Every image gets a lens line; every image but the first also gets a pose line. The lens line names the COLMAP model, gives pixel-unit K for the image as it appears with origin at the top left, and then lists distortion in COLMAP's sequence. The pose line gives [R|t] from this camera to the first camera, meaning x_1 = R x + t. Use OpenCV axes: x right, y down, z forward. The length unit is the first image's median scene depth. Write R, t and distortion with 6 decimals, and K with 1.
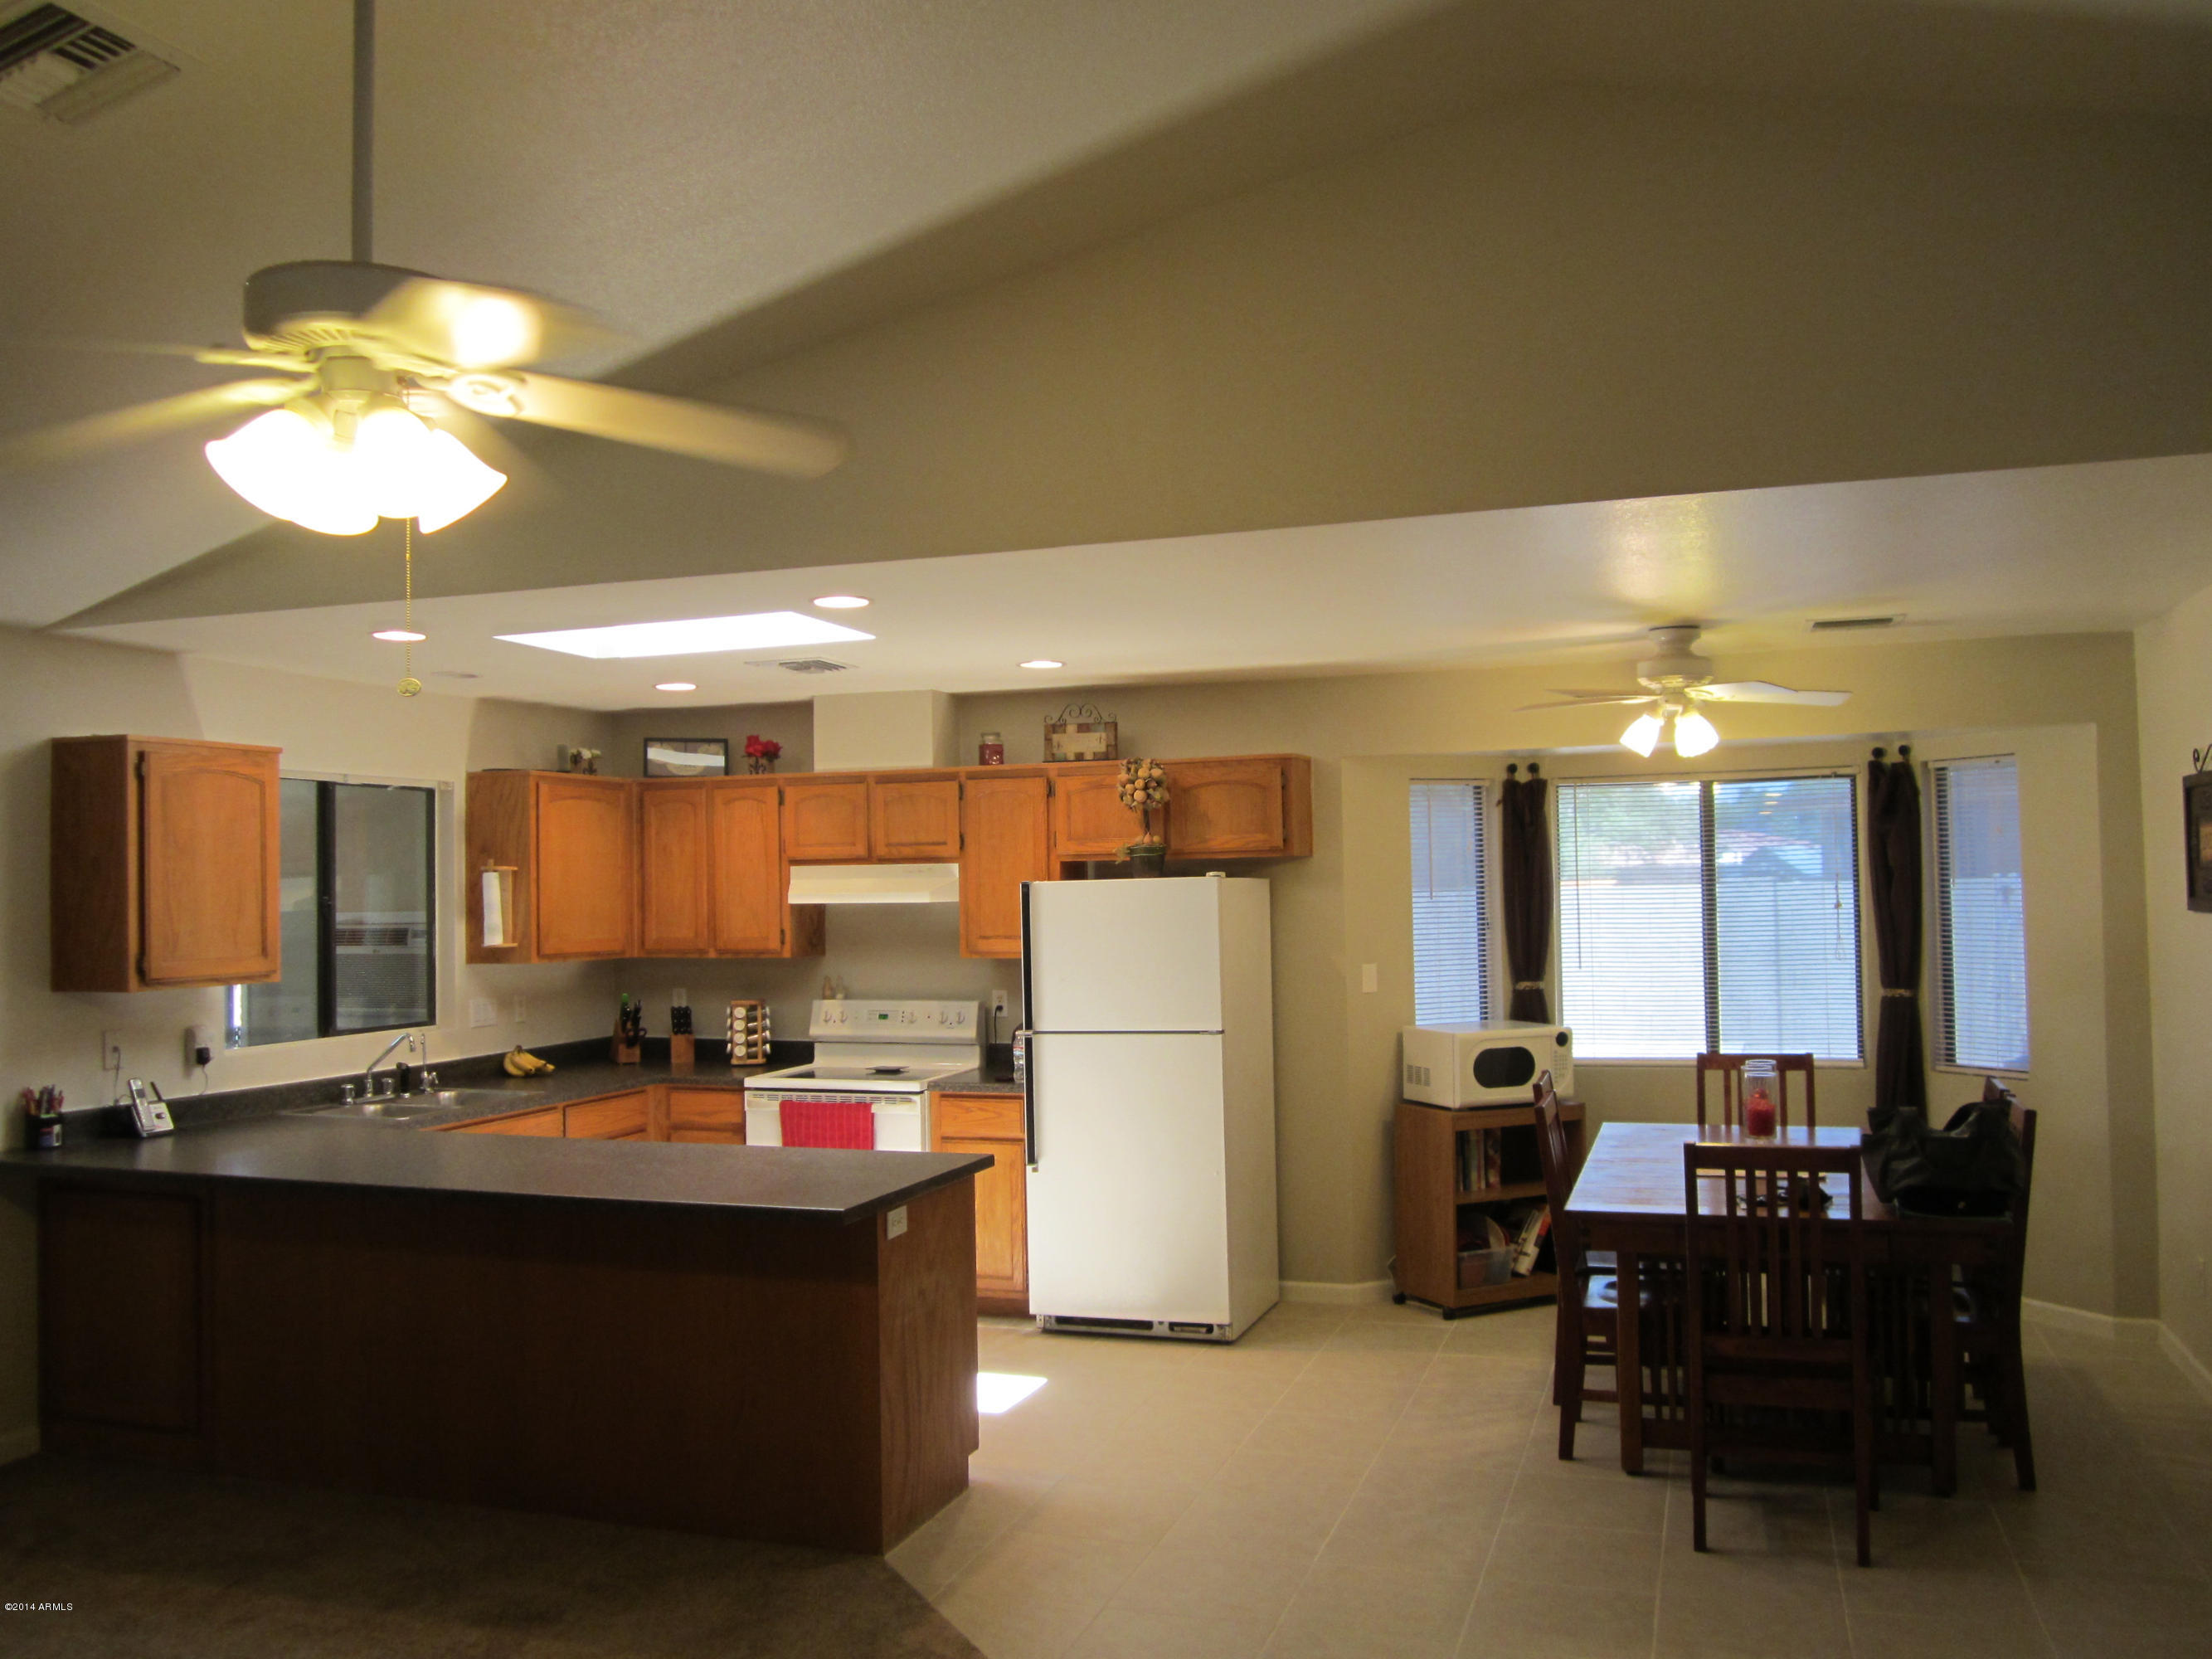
lens RADIAL K [[1815.3, 0, 1095.4], [0, 1815.3, 832.9], [0, 0, 1]] dist [-0.048043, 0.004556]
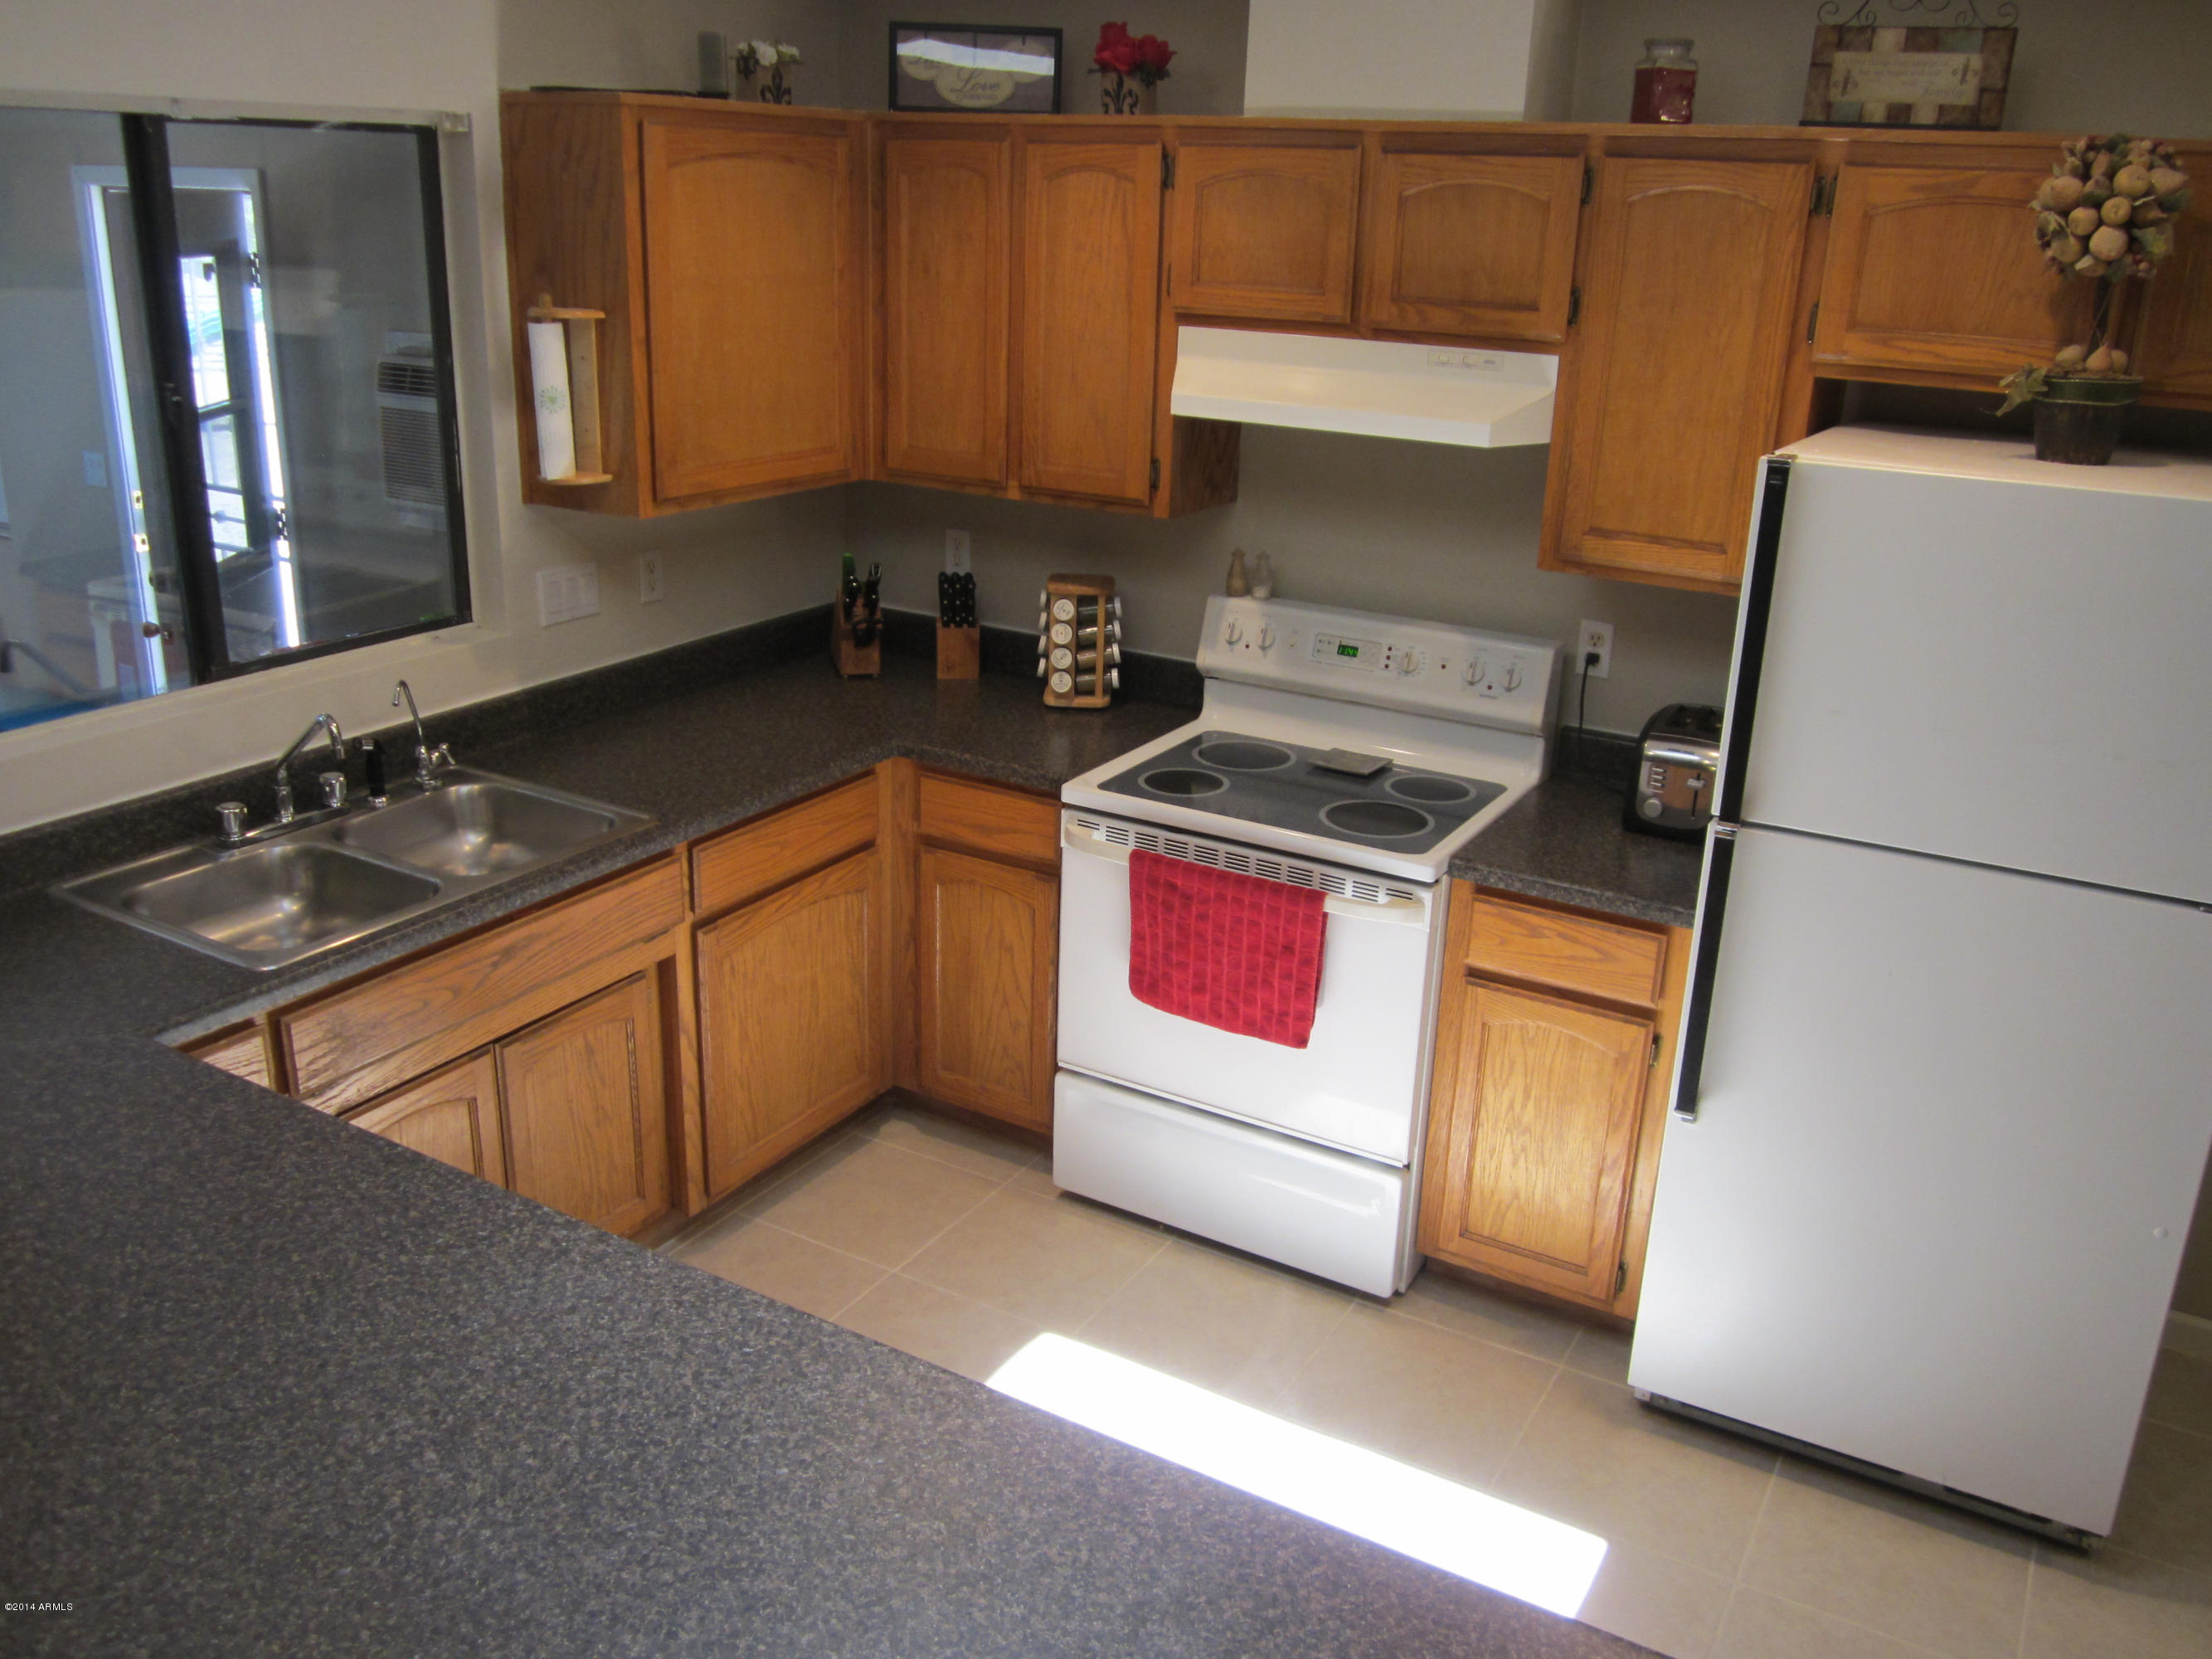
lens RADIAL K [[1815.3, 0, 1095.4], [0, 1815.3, 832.9], [0, 0, 1]] dist [-0.048043, 0.004556]
pose [[0.978960, 0.110512, -0.171537, -0.094676], [-0.041294, 0.930547, 0.363838, -0.029085], [0.199832, -0.349099, 0.915531, 0.521474]]
